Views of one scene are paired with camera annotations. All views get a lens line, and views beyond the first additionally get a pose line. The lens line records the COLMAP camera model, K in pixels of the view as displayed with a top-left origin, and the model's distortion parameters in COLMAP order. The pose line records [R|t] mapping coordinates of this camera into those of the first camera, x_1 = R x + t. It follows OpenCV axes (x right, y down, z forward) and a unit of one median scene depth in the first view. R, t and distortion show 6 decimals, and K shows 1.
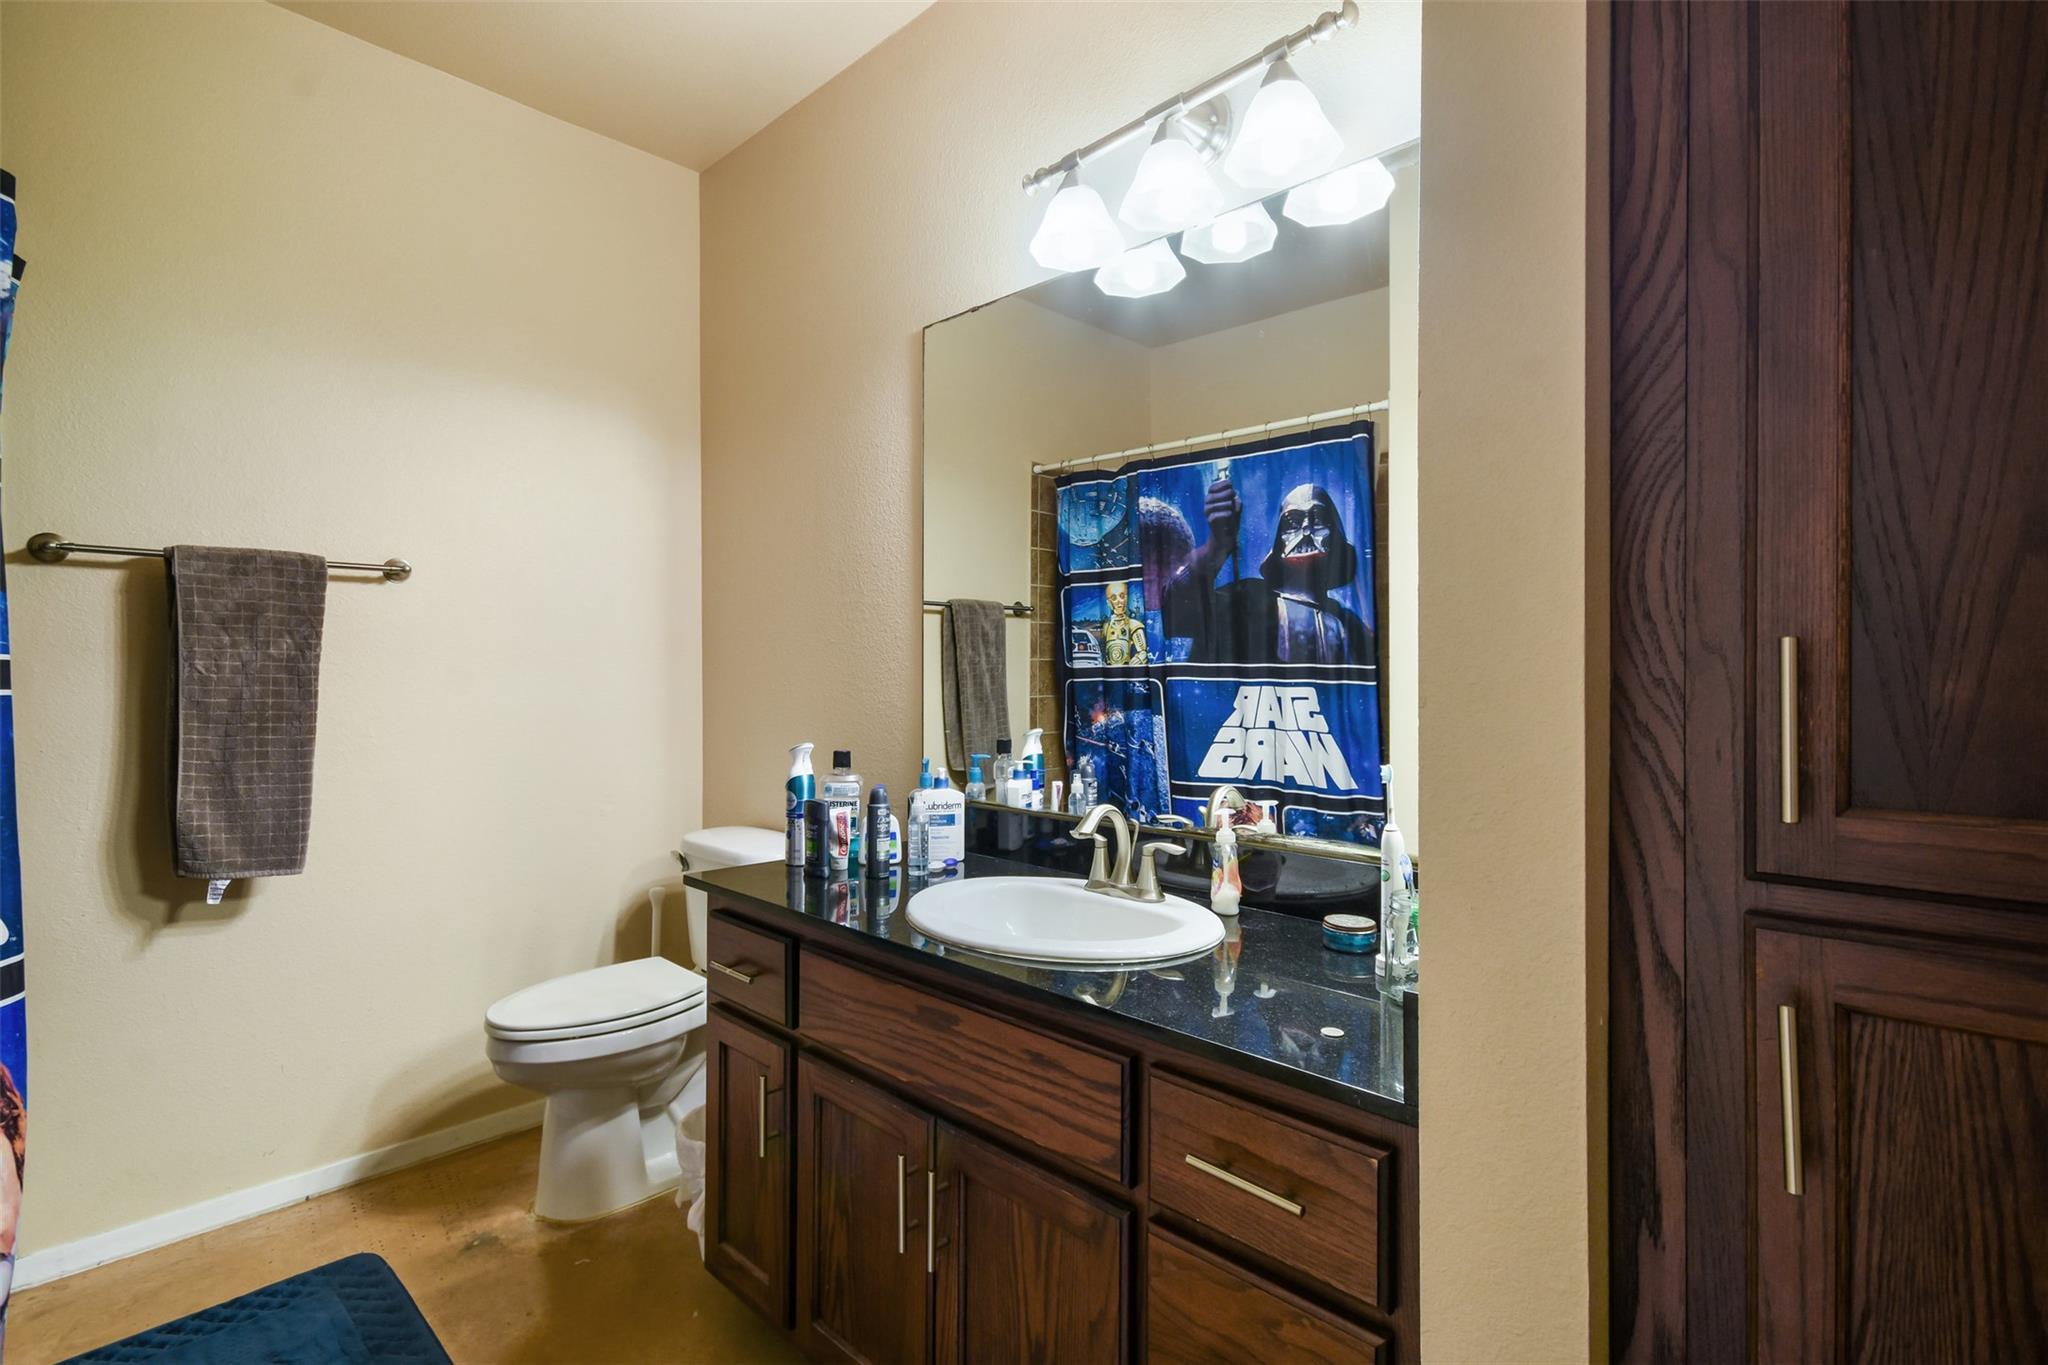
lens RADIAL K [[938.4, 0, 1017.2], [0, 938.4, 702.5], [0, 0, 1]] dist [0.000109, -0.000011]
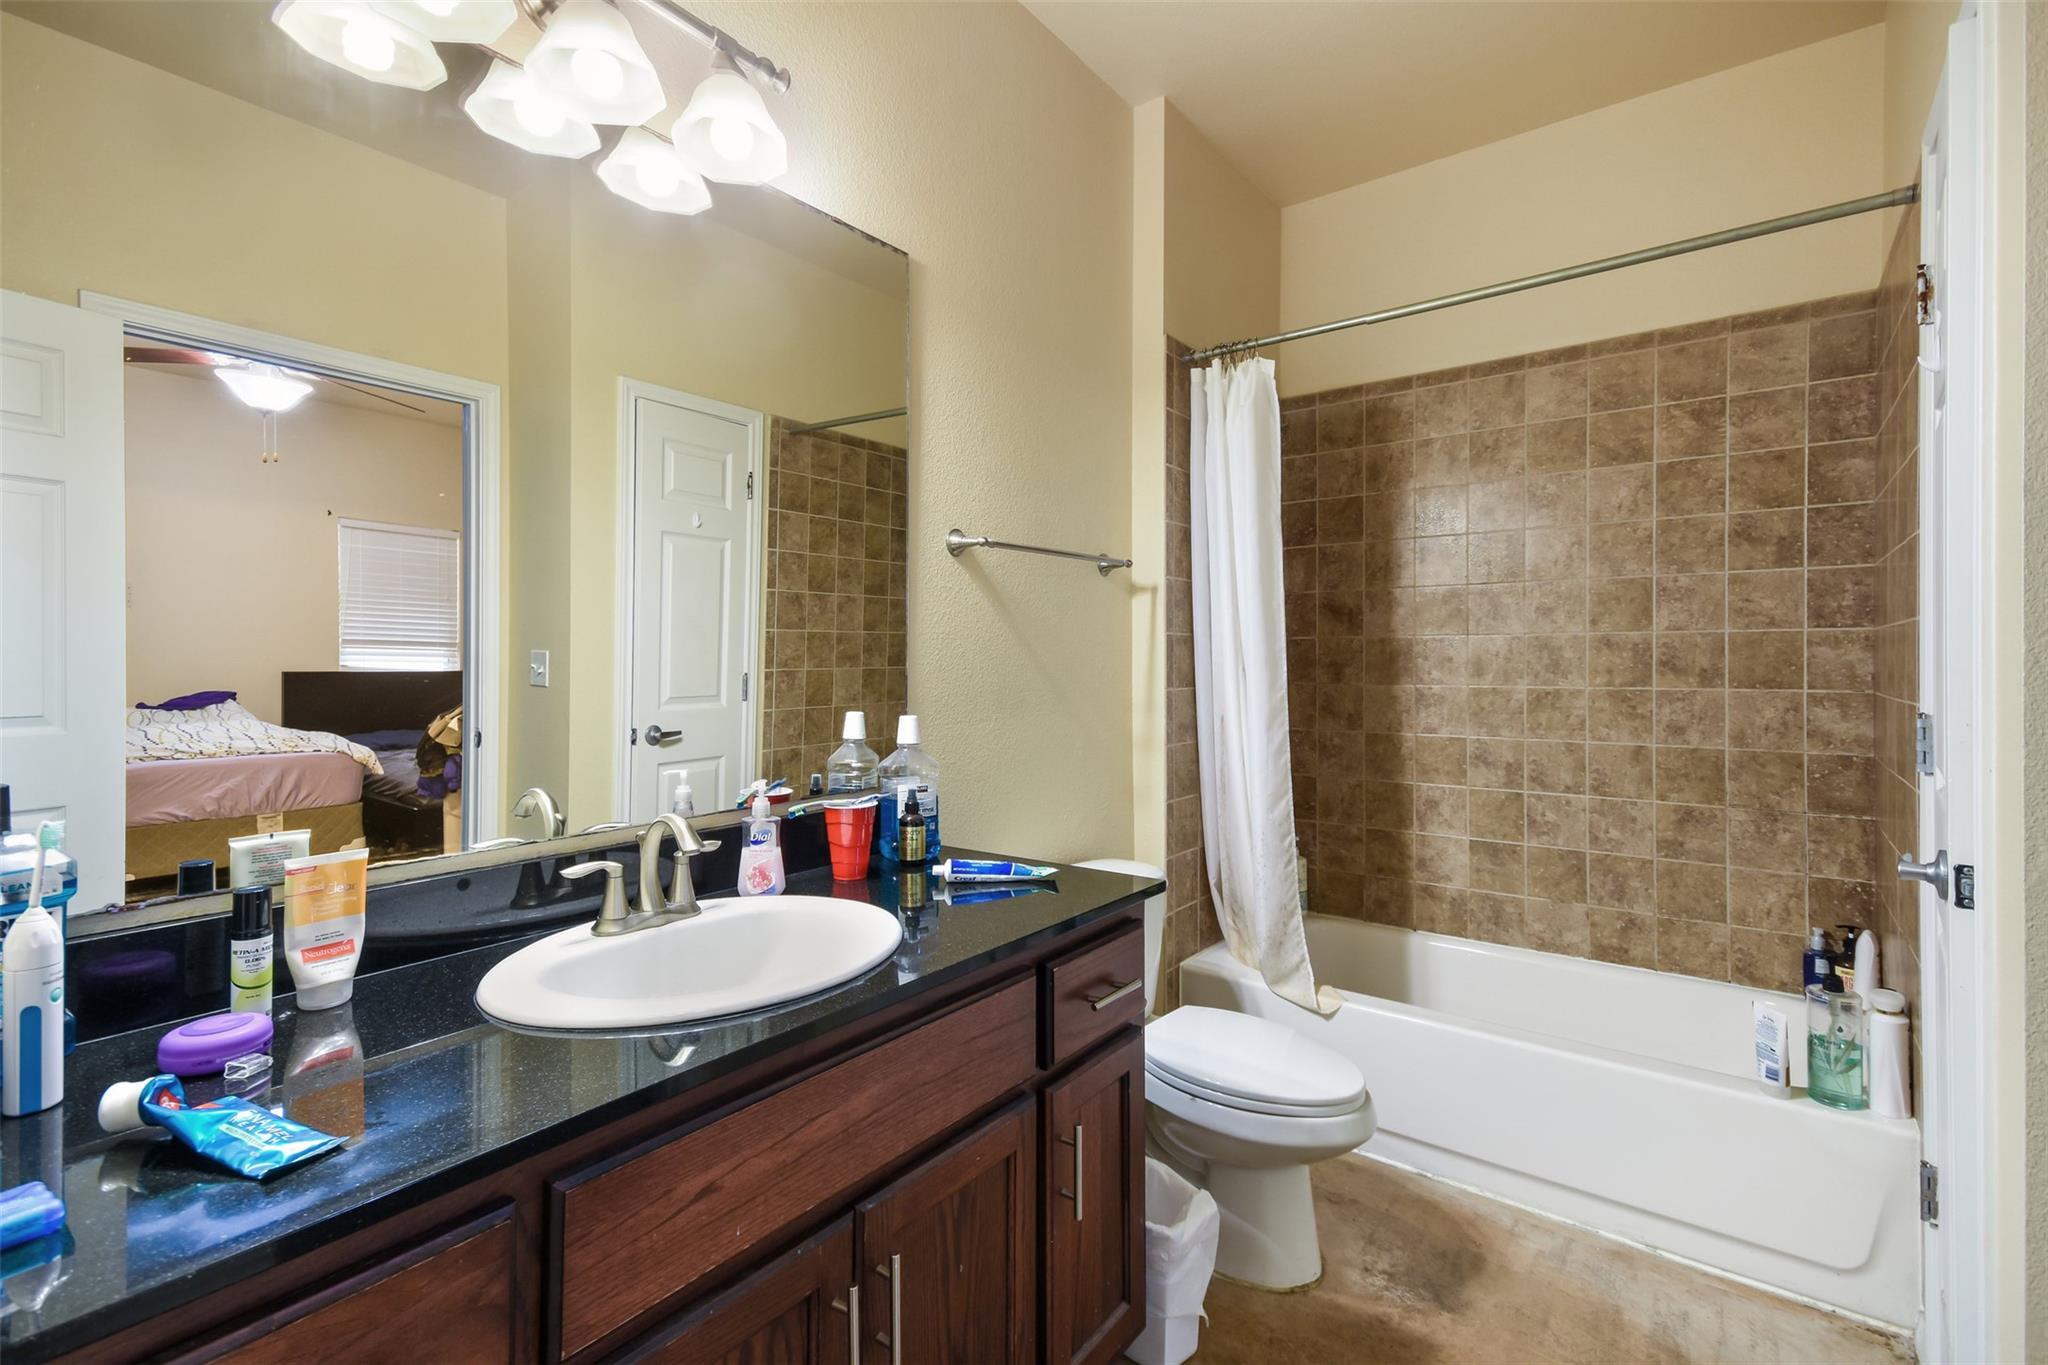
lens RADIAL K [[938.4, 0, 1017.2], [0, 938.4, 702.5], [0, 0, 1]] dist [0.000109, -0.000011]
pose [[-0.109194, -0.000969, 0.994020, -1.051410], [-0.007946, 0.999968, 0.000102, 0.012962], [-0.993989, -0.007888, -0.109198, 1.081449]]
